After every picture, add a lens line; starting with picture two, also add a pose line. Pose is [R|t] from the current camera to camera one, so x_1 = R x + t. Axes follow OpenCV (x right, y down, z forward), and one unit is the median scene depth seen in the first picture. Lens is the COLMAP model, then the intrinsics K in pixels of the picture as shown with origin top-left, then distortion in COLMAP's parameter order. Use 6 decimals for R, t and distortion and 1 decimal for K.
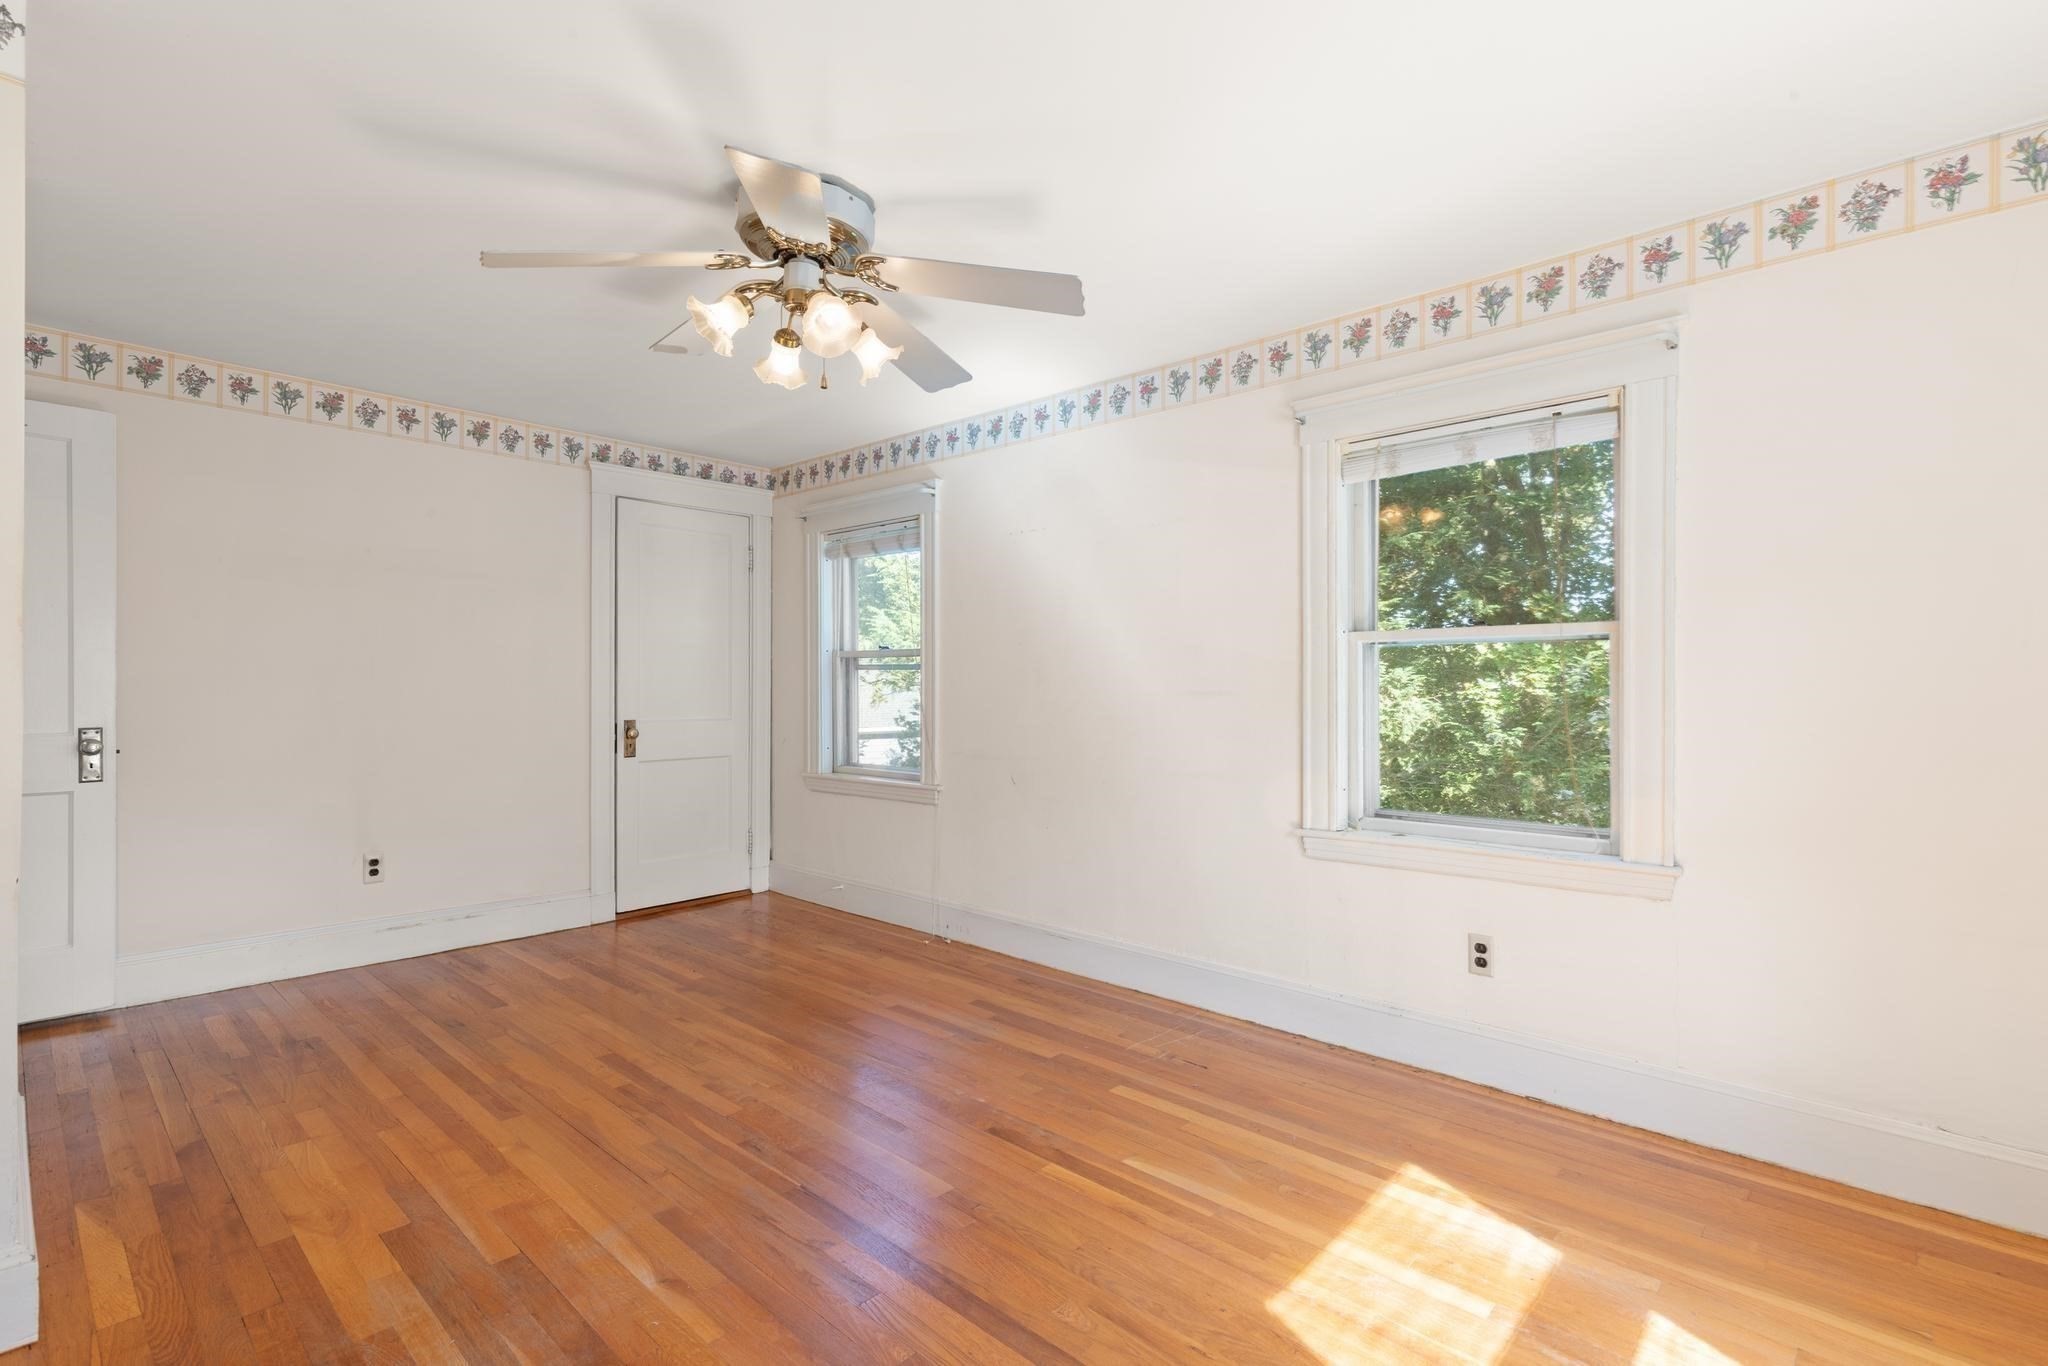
lens RADIAL K [[917.6, 0, 1030.4], [0, 917.6, 684.5], [0, 0, 1]] dist [0.006988, -0.001065]
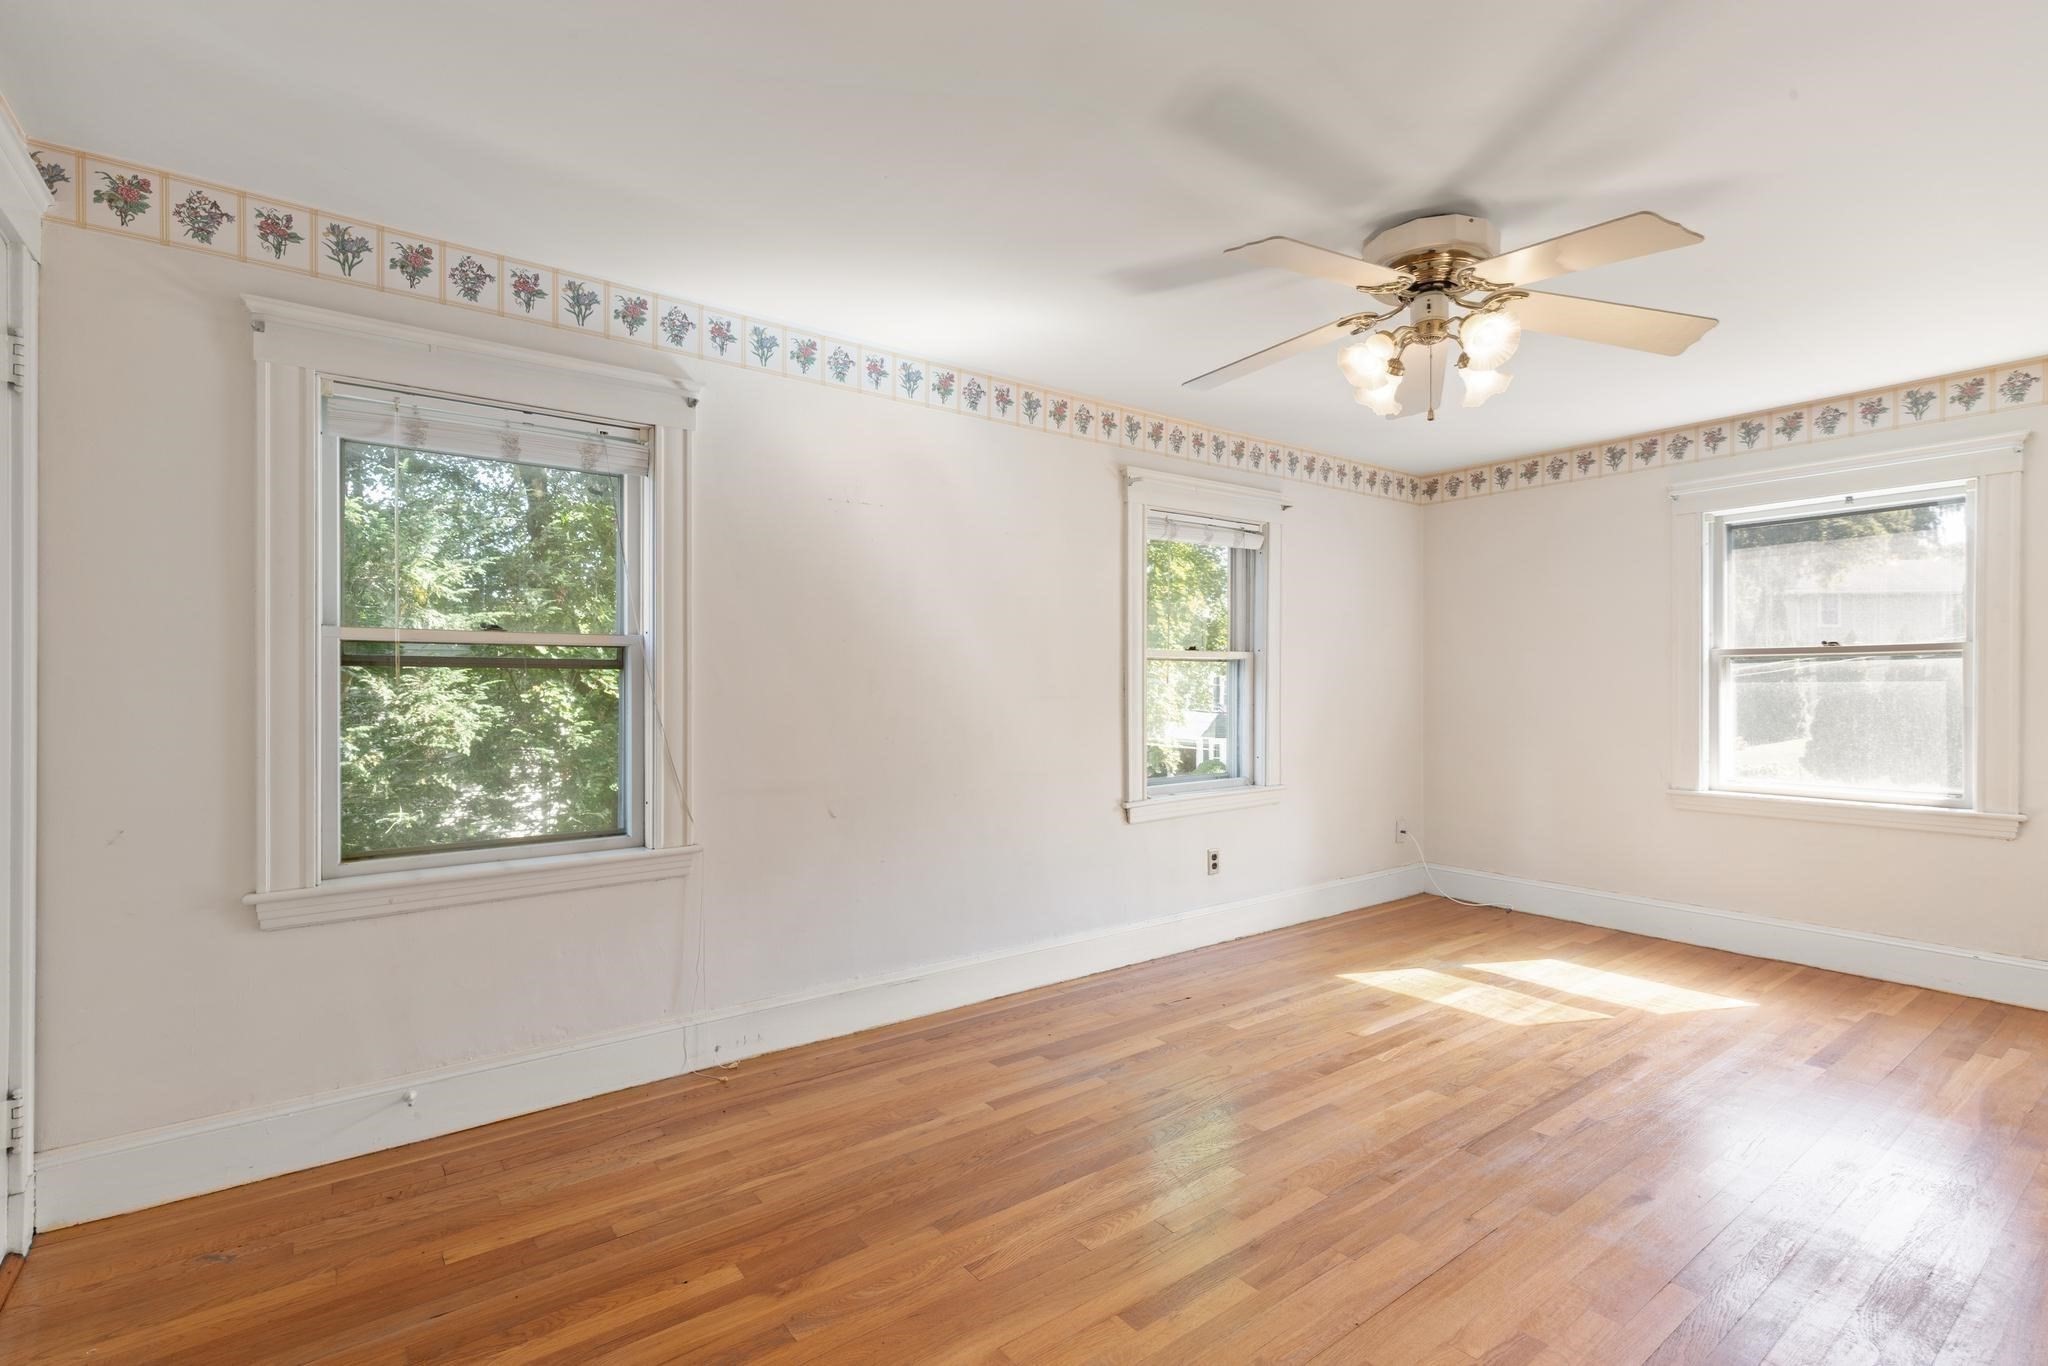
lens RADIAL K [[917.6, 0, 1030.4], [0, 917.6, 684.5], [0, 0, 1]] dist [0.006988, -0.001065]
pose [[0.207810, 0.000742, 0.978169, -0.935129], [0.005036, 0.999986, -0.001829, -0.004280], [-0.978156, 0.005306, 0.207804, 0.832476]]
